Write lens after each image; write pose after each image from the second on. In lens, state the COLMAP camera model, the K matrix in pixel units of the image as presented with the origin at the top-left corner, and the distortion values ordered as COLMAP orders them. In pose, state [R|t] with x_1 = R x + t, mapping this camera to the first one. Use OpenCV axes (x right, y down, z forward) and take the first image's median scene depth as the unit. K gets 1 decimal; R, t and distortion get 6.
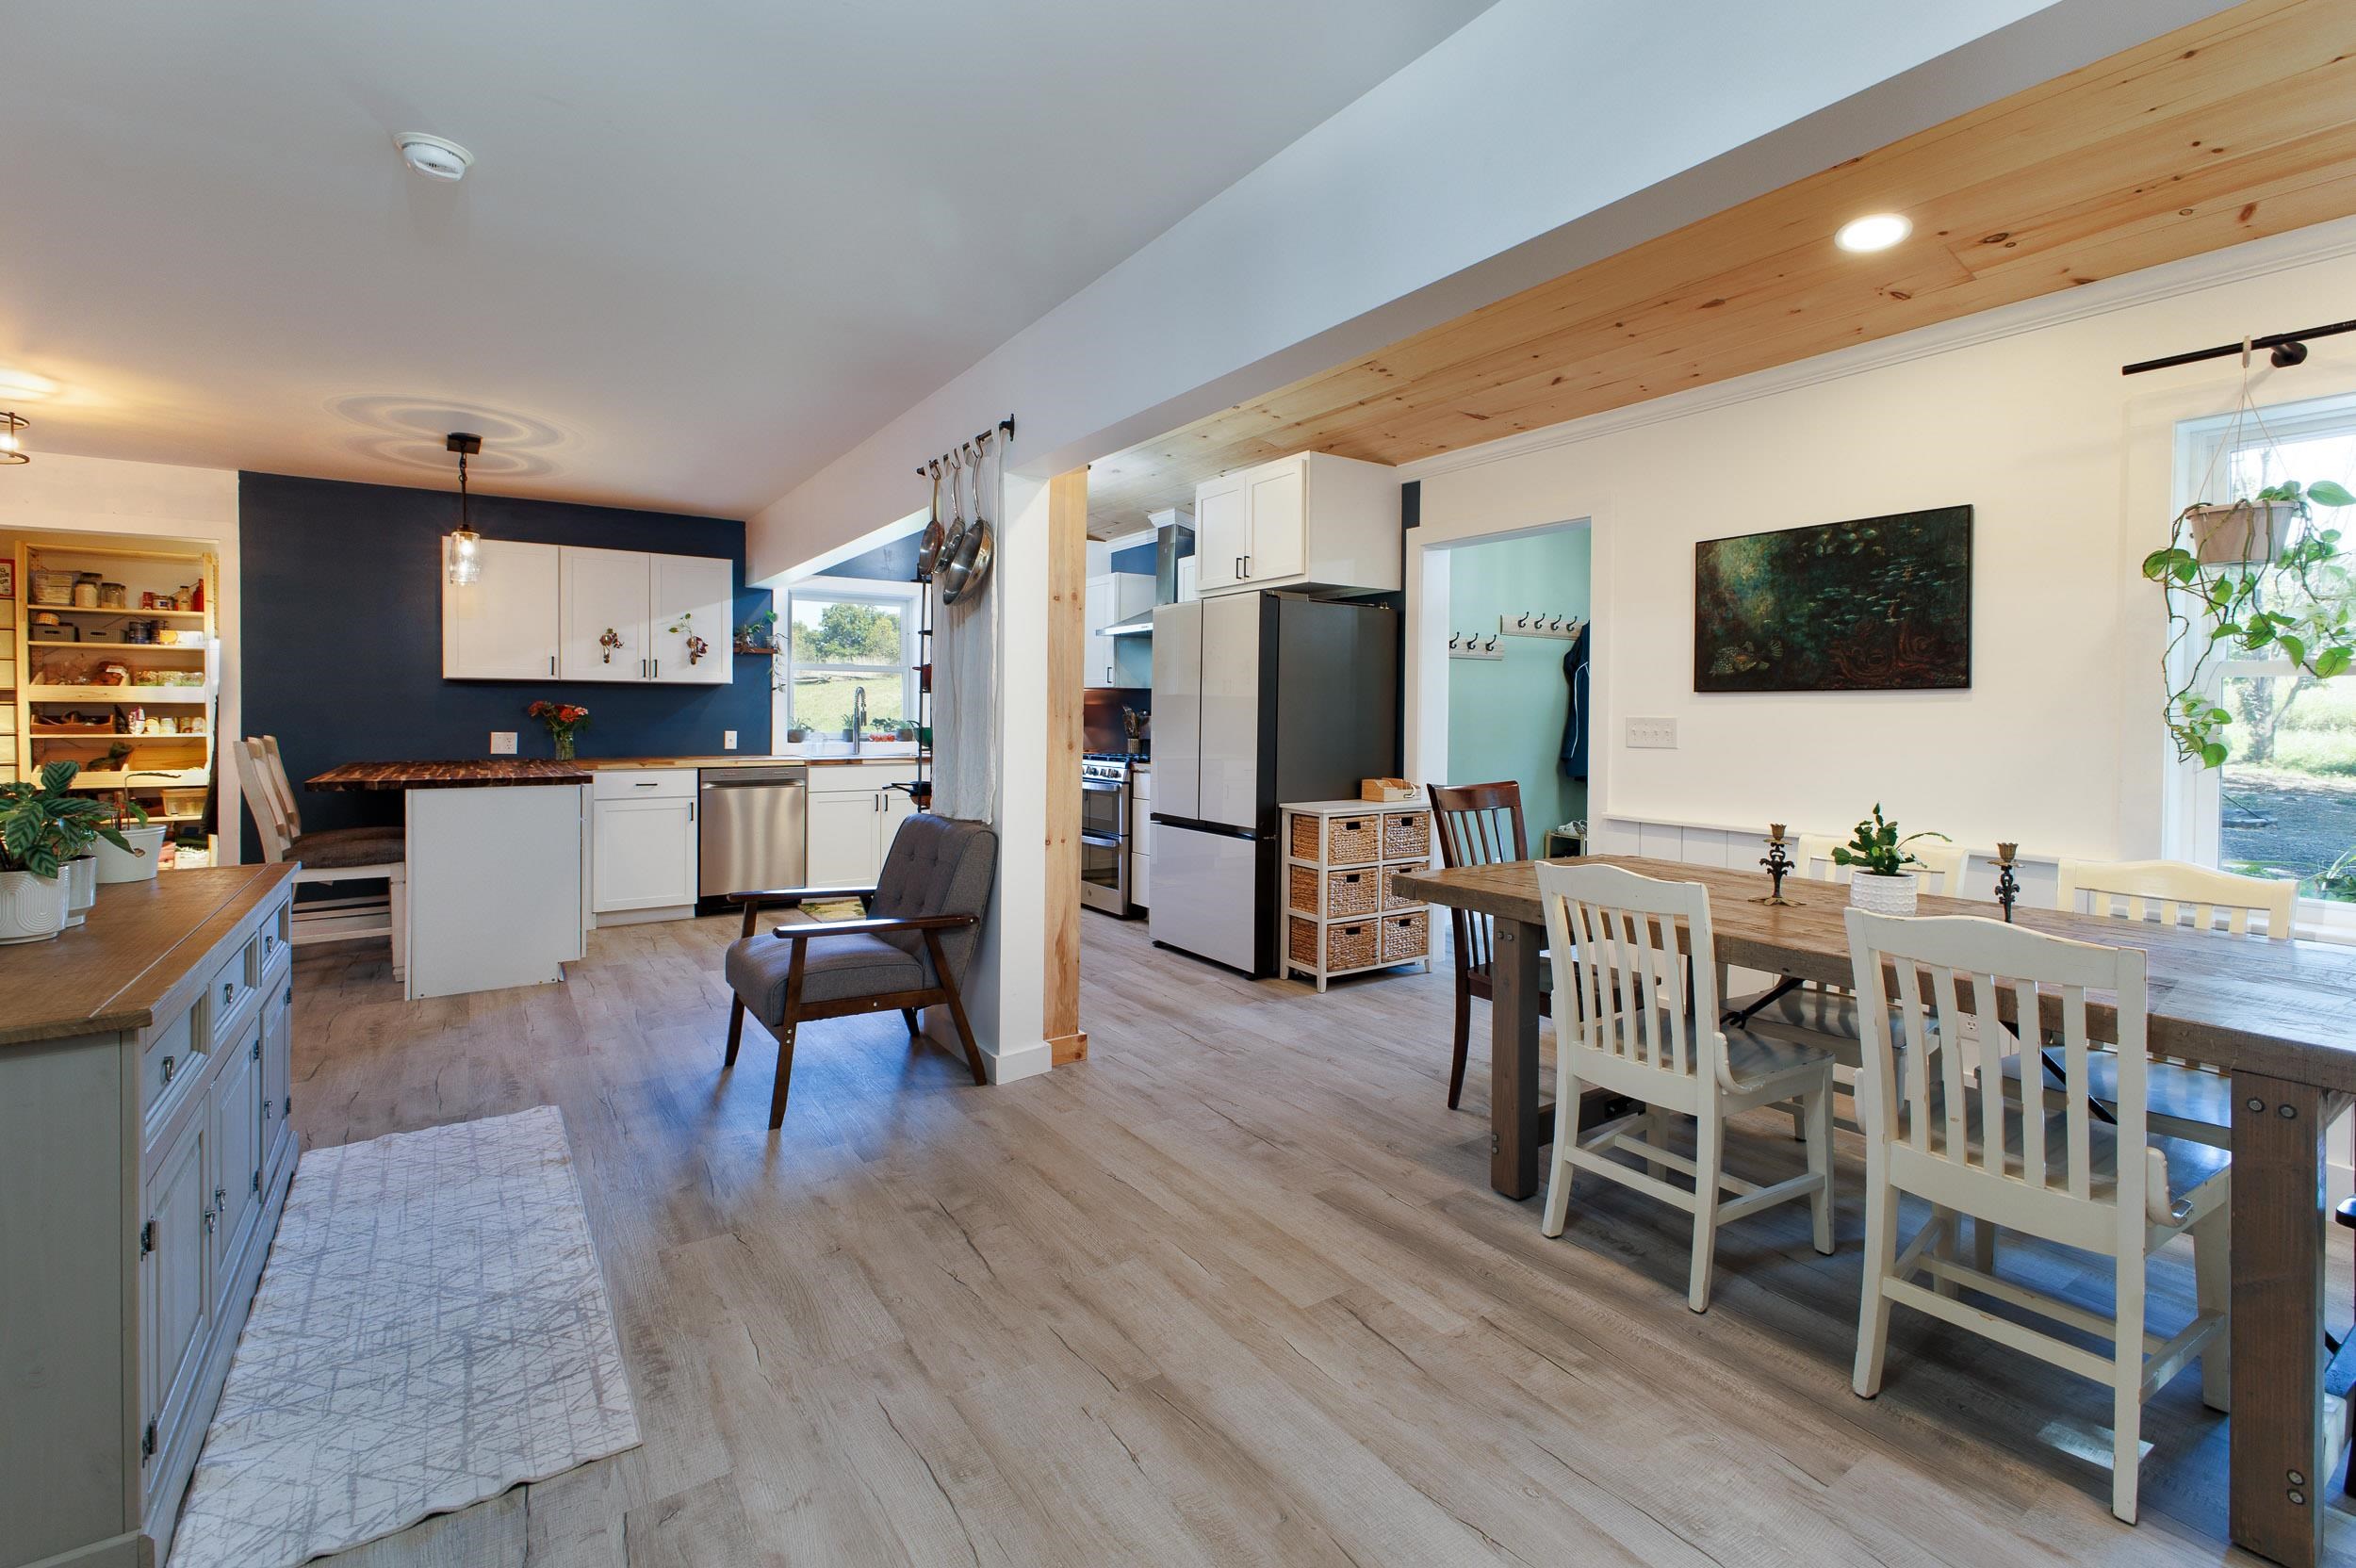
lens RADIAL K [[1067.1, 0, 1185.9], [0, 1067.1, 716.5], [0, 0, 1]] dist [0.013087, -0.002341]
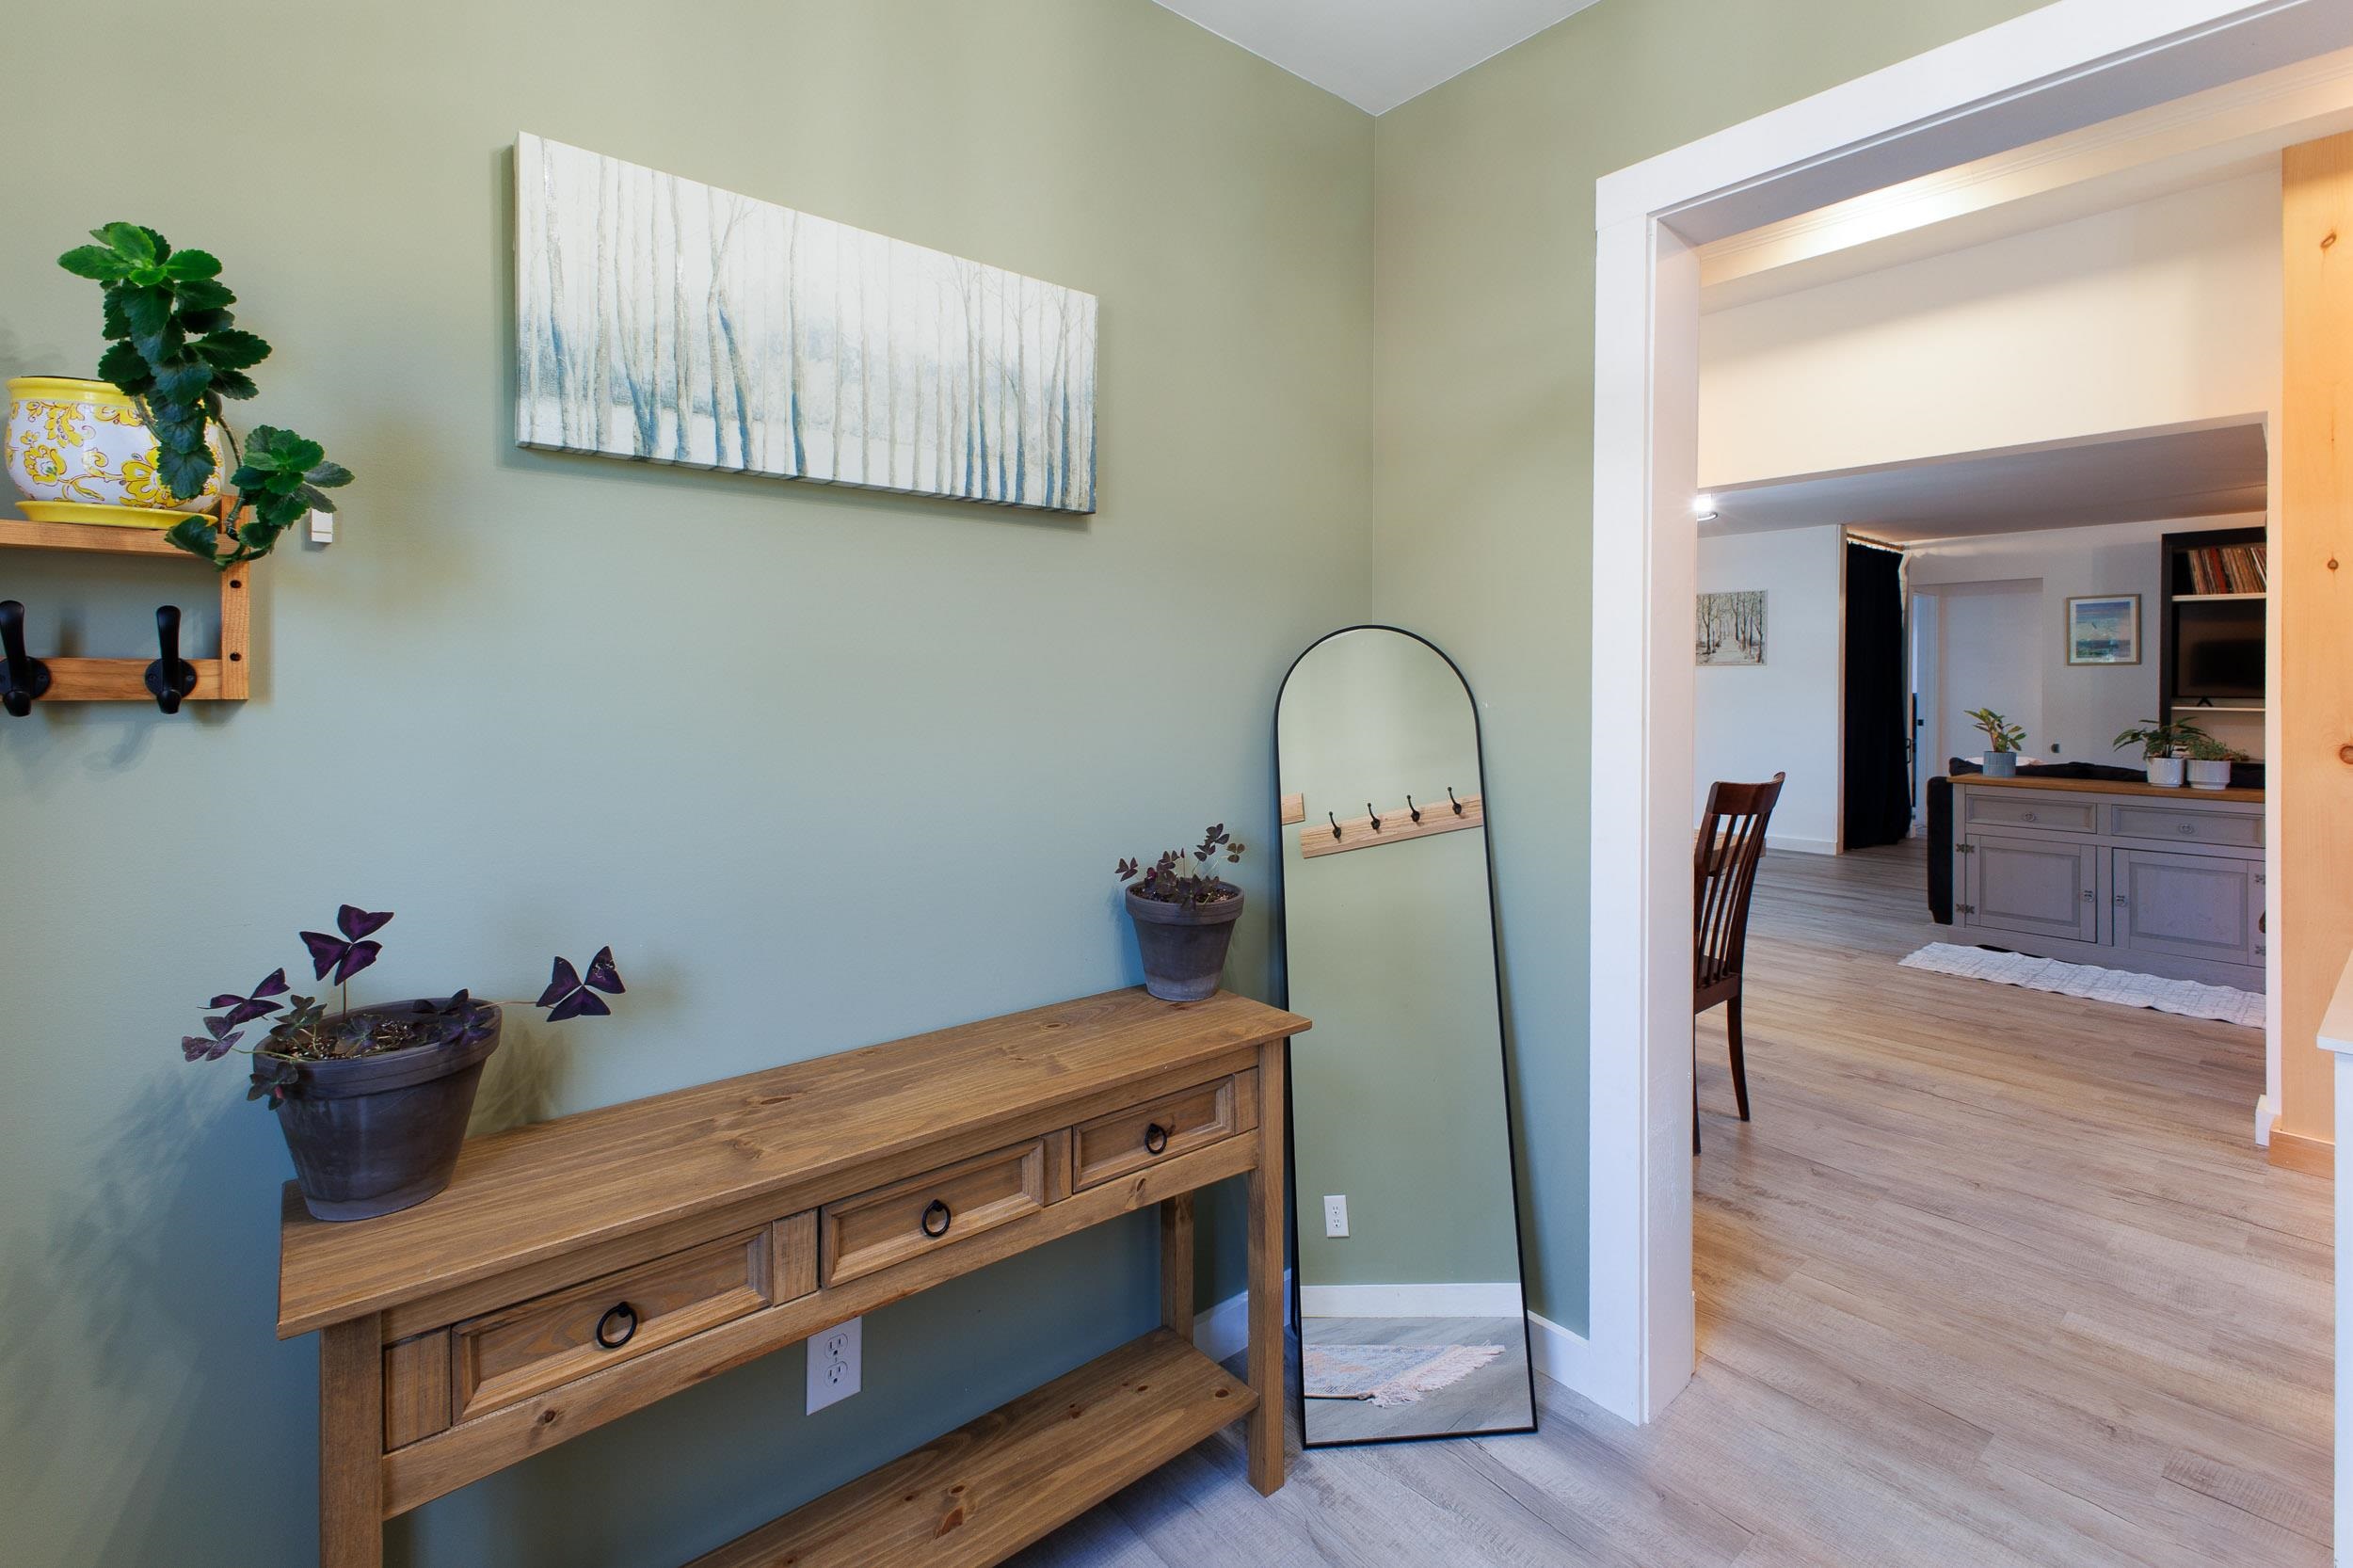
lens RADIAL K [[1065.8, 0, 1198.6], [0, 1065.8, 677.7], [0, 0, 1]] dist [0.013087, -0.002341]
pose [[-0.992768, -0.010957, -0.119550, 0.681855], [-0.011340, 0.999933, 0.002526, -0.011545], [0.119514, 0.003864, -0.992825, 1.519753]]
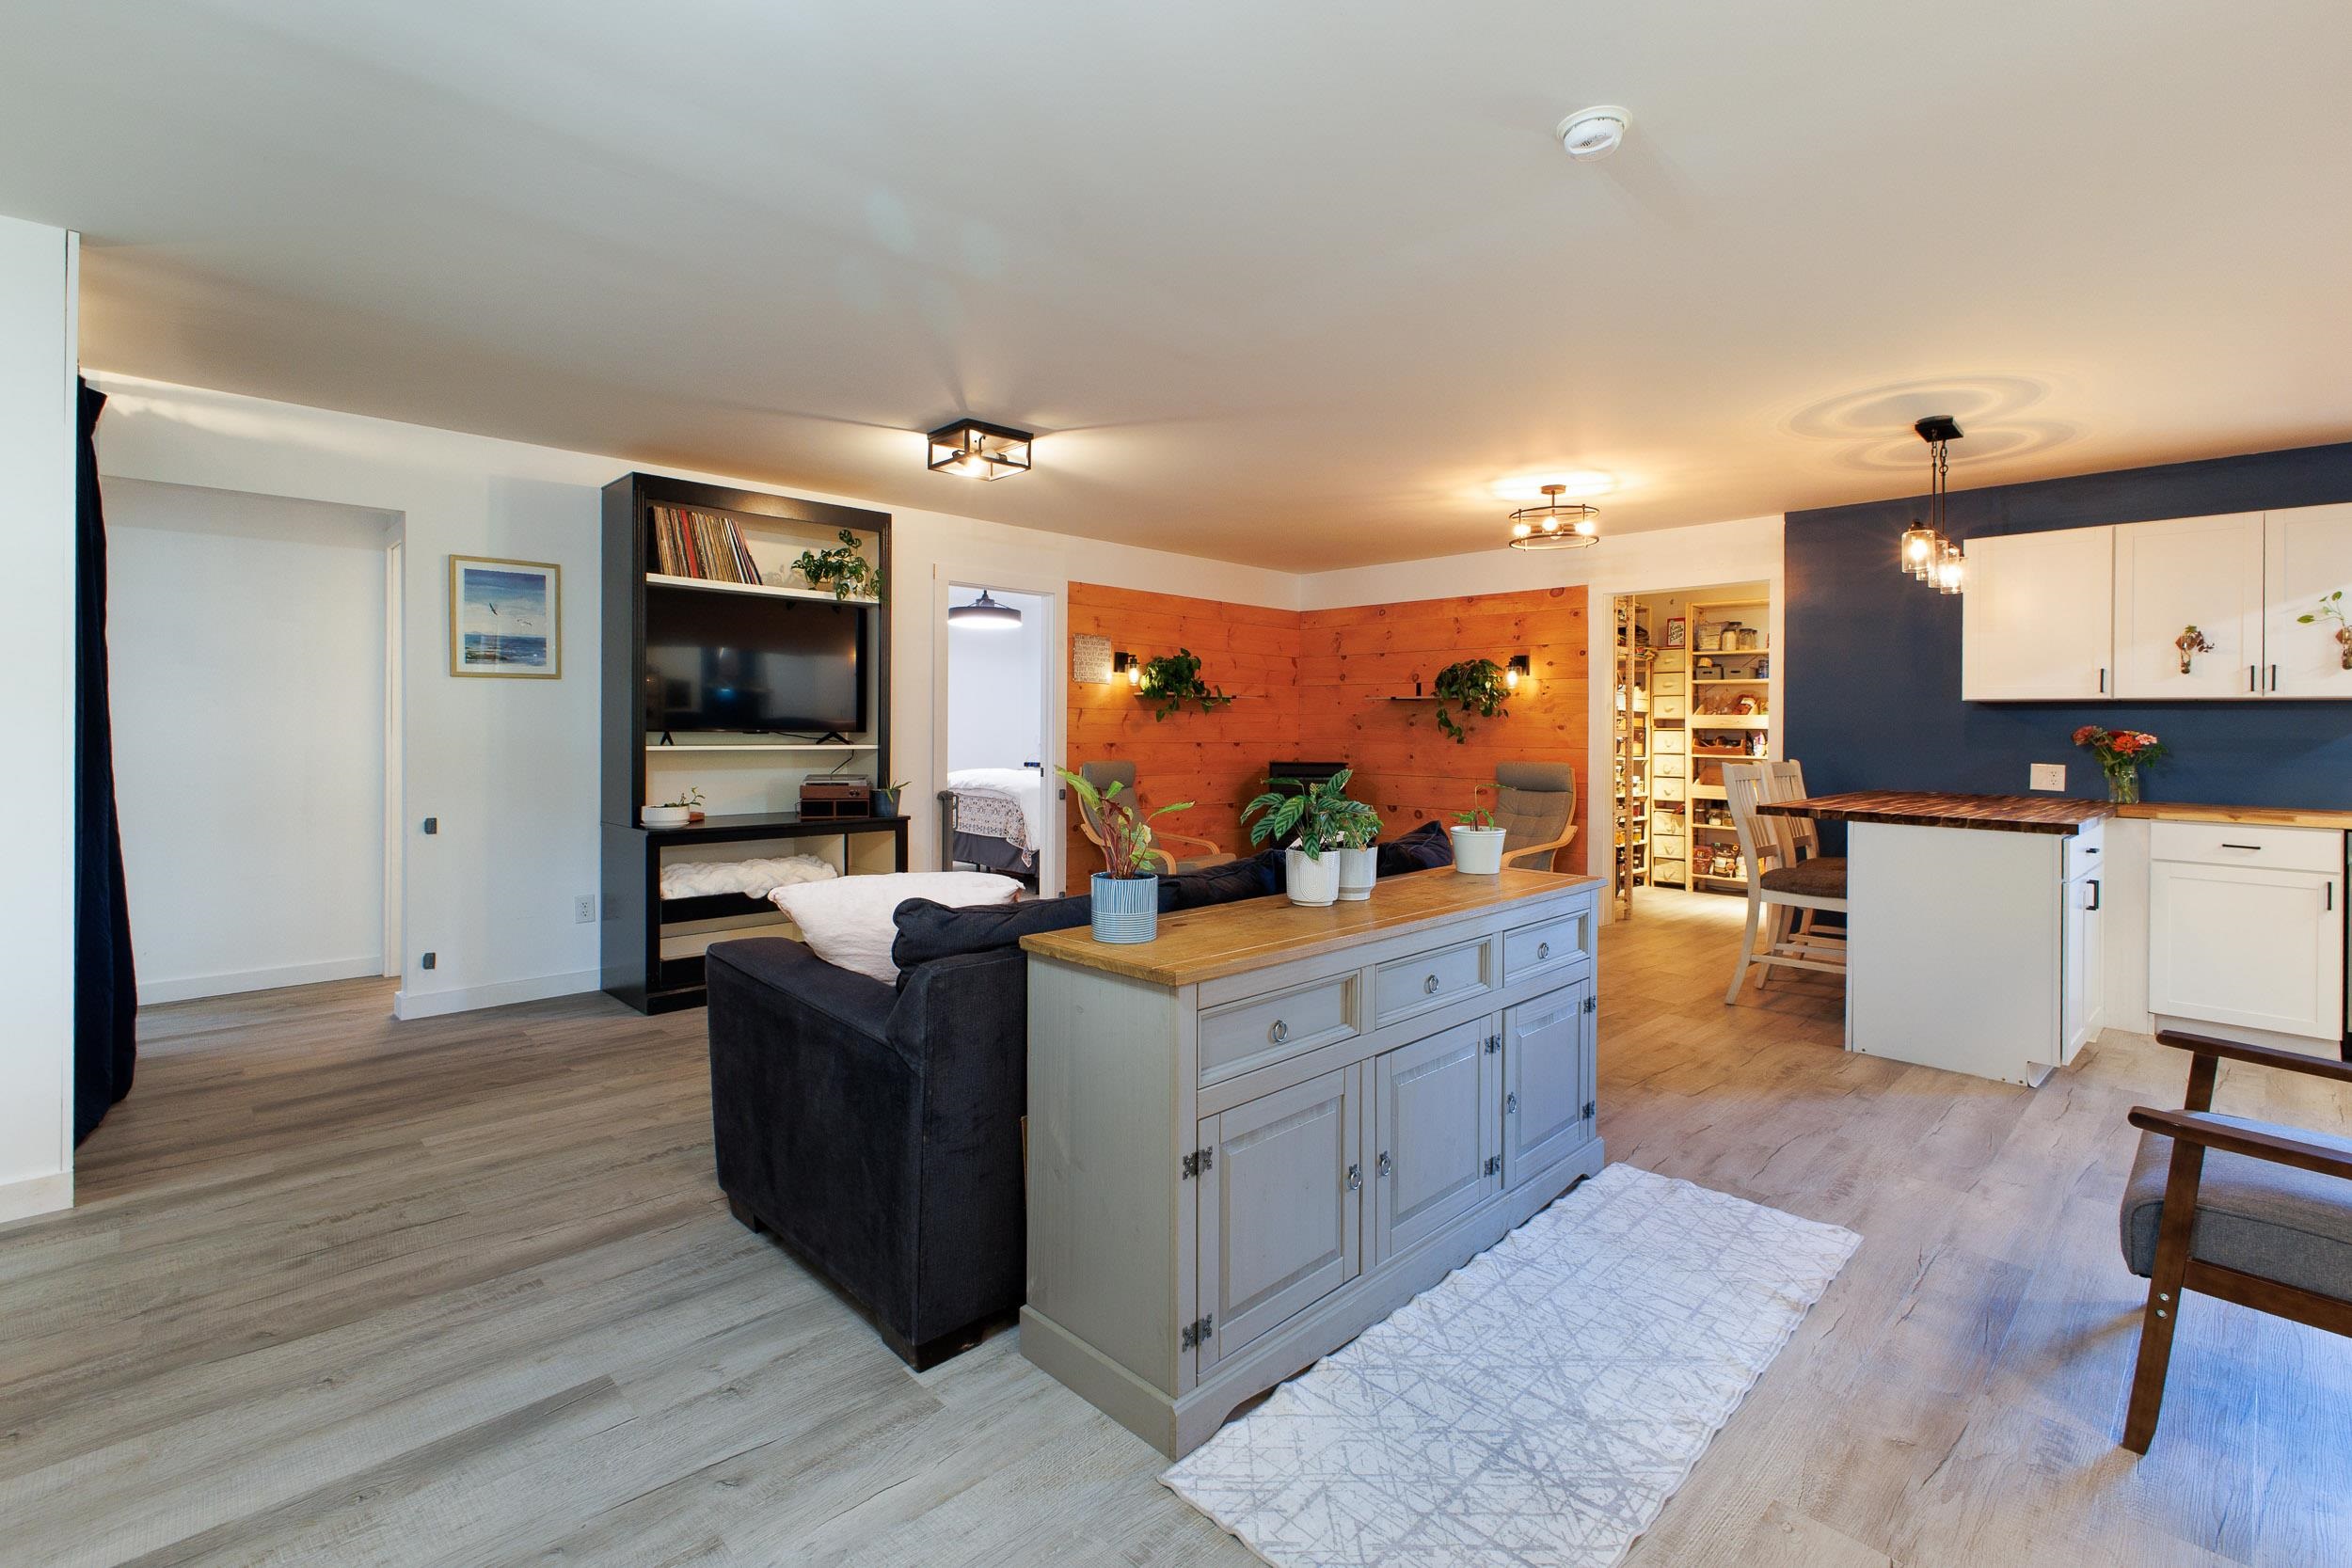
lens RADIAL K [[1065.2, 0, 1175.8], [0, 1065.2, 730.7], [0, 0, 1]] dist [0.013087, -0.002341]
pose [[0.183691, 0.001770, -0.982982, 0.079211], [-0.014348, 0.999897, -0.000880, -0.001584], [0.982879, 0.014265, 0.183697, 0.282598]]
